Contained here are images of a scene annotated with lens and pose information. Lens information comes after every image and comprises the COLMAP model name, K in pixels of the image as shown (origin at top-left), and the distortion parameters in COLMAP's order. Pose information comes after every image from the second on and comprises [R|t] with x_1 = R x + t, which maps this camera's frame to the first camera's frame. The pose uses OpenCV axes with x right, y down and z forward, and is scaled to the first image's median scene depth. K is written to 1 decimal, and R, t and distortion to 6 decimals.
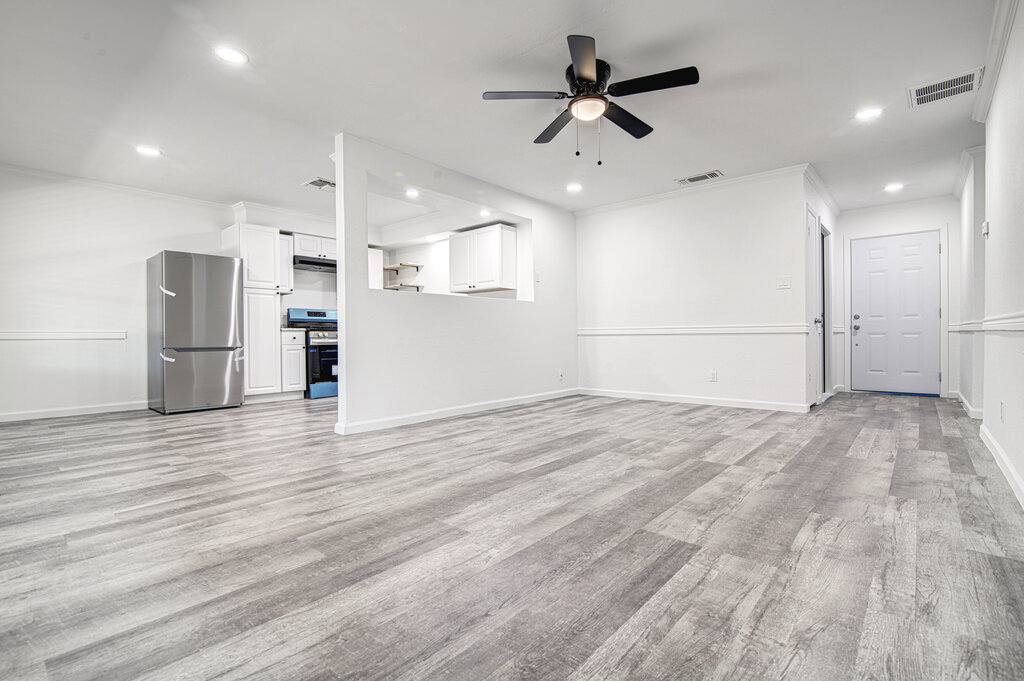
lens RADIAL K [[480.1, 0, 507.9], [0, 480.1, 343.6], [0, 0, 1]] dist [-0.017439, 0.000962]
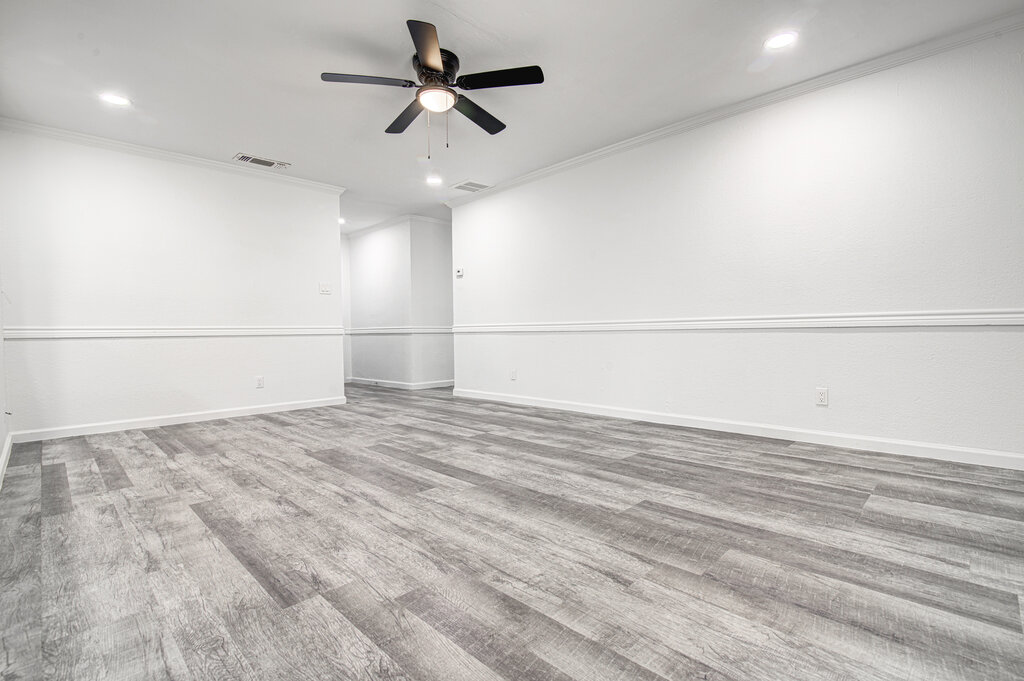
lens RADIAL K [[480.1, 0, 532.8], [0, 480.1, 335.7], [0, 0, 1]] dist [-0.017439, 0.000962]
pose [[0.027102, 0.002704, 0.999629, -1.114441], [0.029009, 0.999573, -0.003491, -0.003854], [-0.999212, 0.029093, 0.027012, 1.104075]]
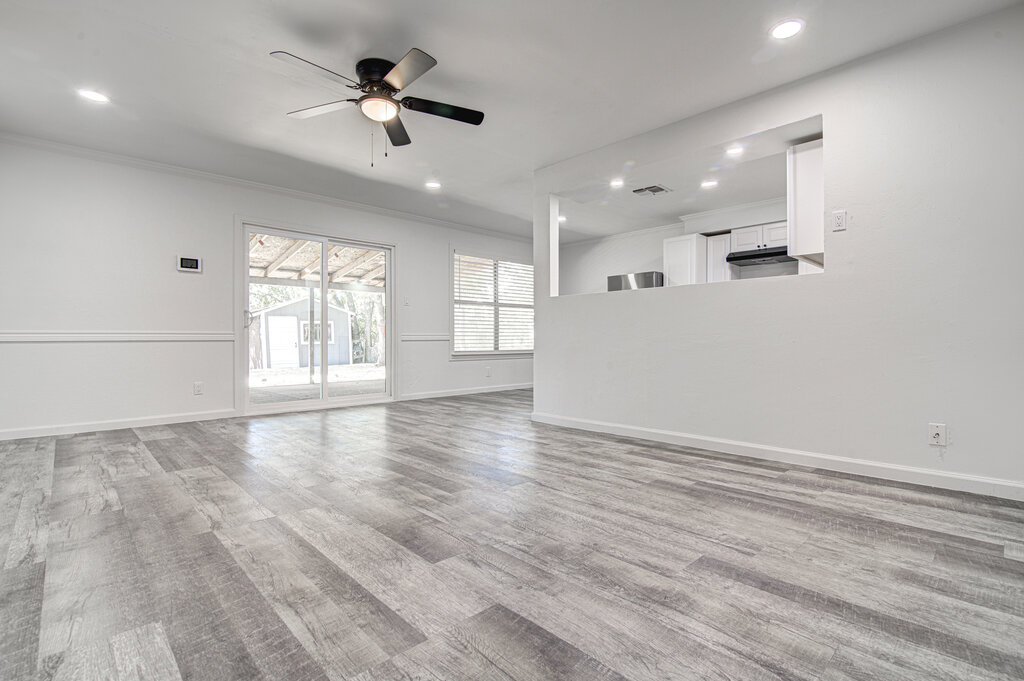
lens RADIAL K [[480.1, 0, 507.9], [0, 480.1, 338.2], [0, 0, 1]] dist [-0.017439, 0.000962]
pose [[-0.102532, -0.003425, -0.994724, 1.550324], [-0.008971, 0.999957, -0.002518, -0.027843], [0.994689, 0.008666, -0.102558, 1.899671]]
